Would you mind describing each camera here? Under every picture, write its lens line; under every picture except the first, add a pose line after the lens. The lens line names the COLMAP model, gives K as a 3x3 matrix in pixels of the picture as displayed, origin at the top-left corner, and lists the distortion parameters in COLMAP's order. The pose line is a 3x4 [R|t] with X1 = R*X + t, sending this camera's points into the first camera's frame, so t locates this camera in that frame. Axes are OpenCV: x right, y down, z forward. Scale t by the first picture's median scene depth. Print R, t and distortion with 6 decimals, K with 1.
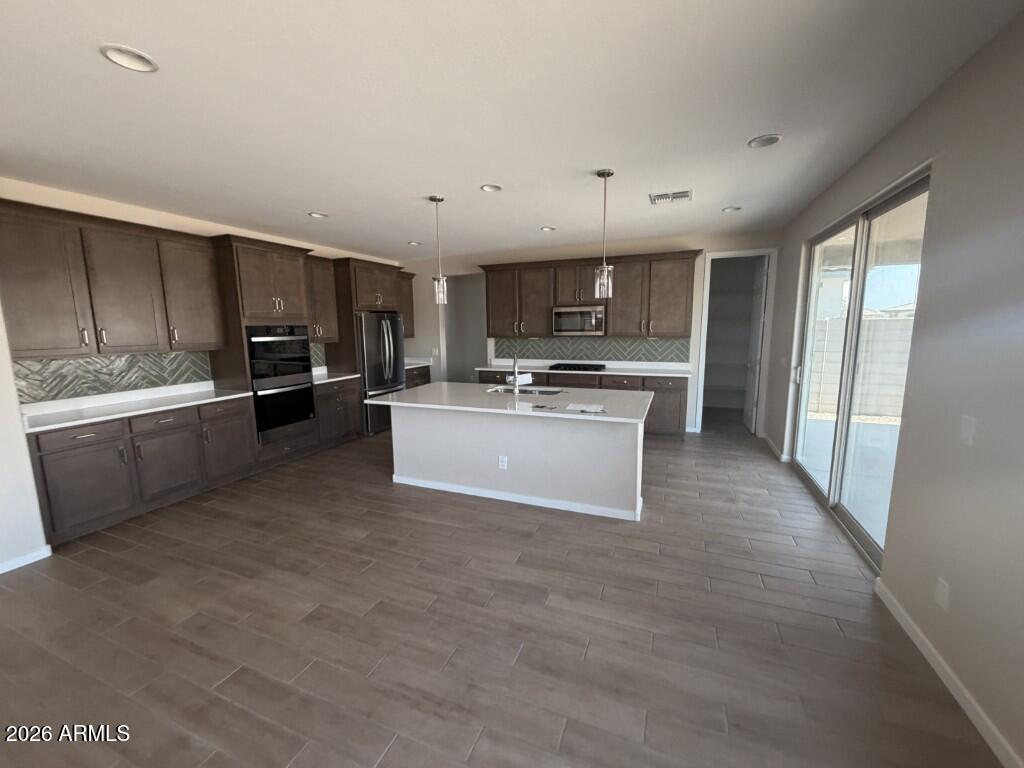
lens RADIAL K [[408.0, 0, 510.1], [0, 408.0, 382.9], [0, 0, 1]] dist [-0.000032, -0.000048]
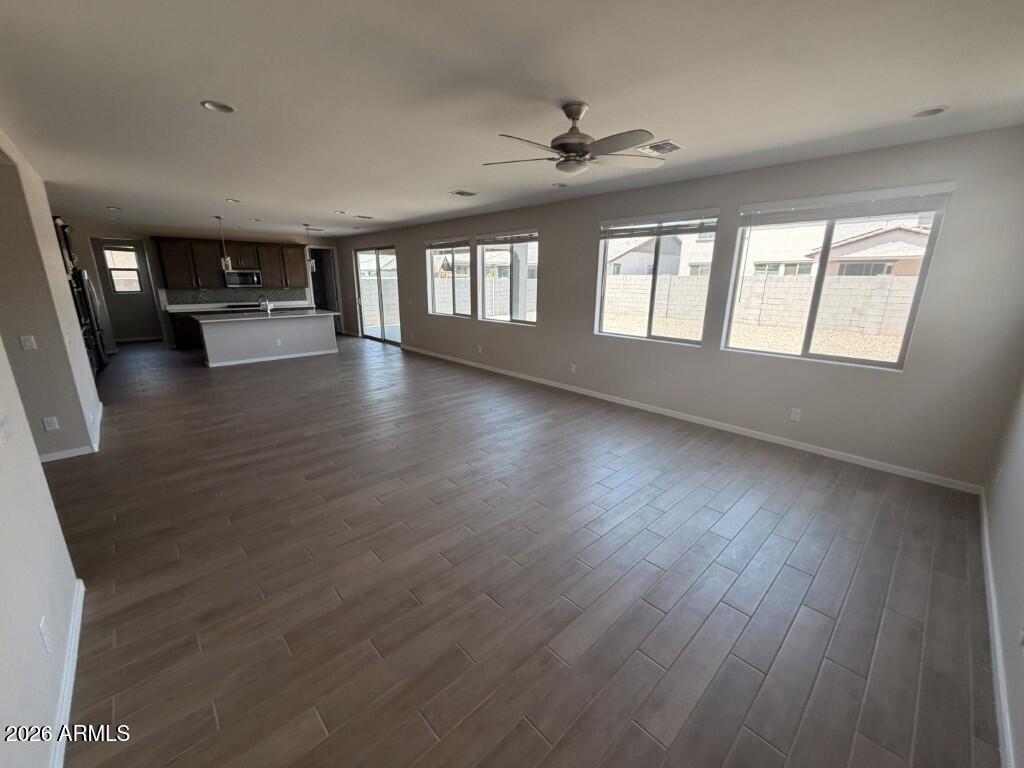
lens RADIAL K [[408.0, 0, 511.1], [0, 408.0, 385.4], [0, 0, 1]] dist [-0.000032, -0.000048]
pose [[0.417973, -0.217587, 0.882017, -0.962390], [0.118369, 0.975661, 0.184595, 0.100693], [-0.900715, 0.027248, 0.433555, -0.724074]]
